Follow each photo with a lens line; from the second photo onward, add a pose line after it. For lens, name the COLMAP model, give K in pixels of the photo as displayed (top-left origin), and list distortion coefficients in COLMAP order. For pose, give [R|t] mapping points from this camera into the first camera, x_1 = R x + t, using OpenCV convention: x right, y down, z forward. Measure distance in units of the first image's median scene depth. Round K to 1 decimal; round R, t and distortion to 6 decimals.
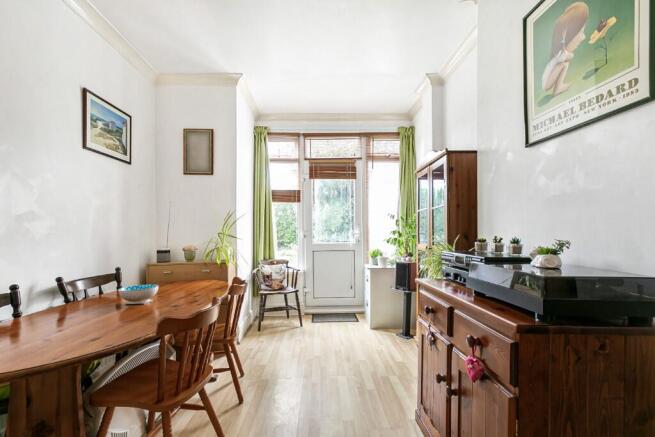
lens RADIAL K [[295.2, 0, 327.5], [0, 295.2, 232.7], [0, 0, 1]] dist [0.017483, 0.000687]
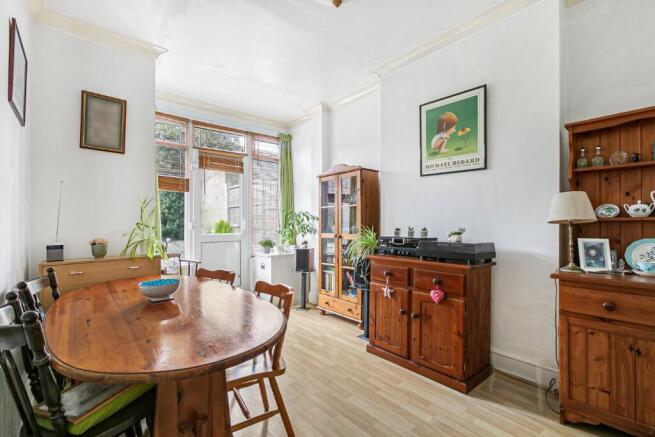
lens RADIAL K [[292.8, 0, 324.0], [0, 292.8, 222.6], [0, 0, 1]] dist [-0.019935, 0.018099]
pose [[0.782273, 0.010927, 0.622840, -0.479614], [-0.005839, 0.999931, -0.010210, 0.005013], [-0.622909, 0.004350, 0.782283, -0.003282]]
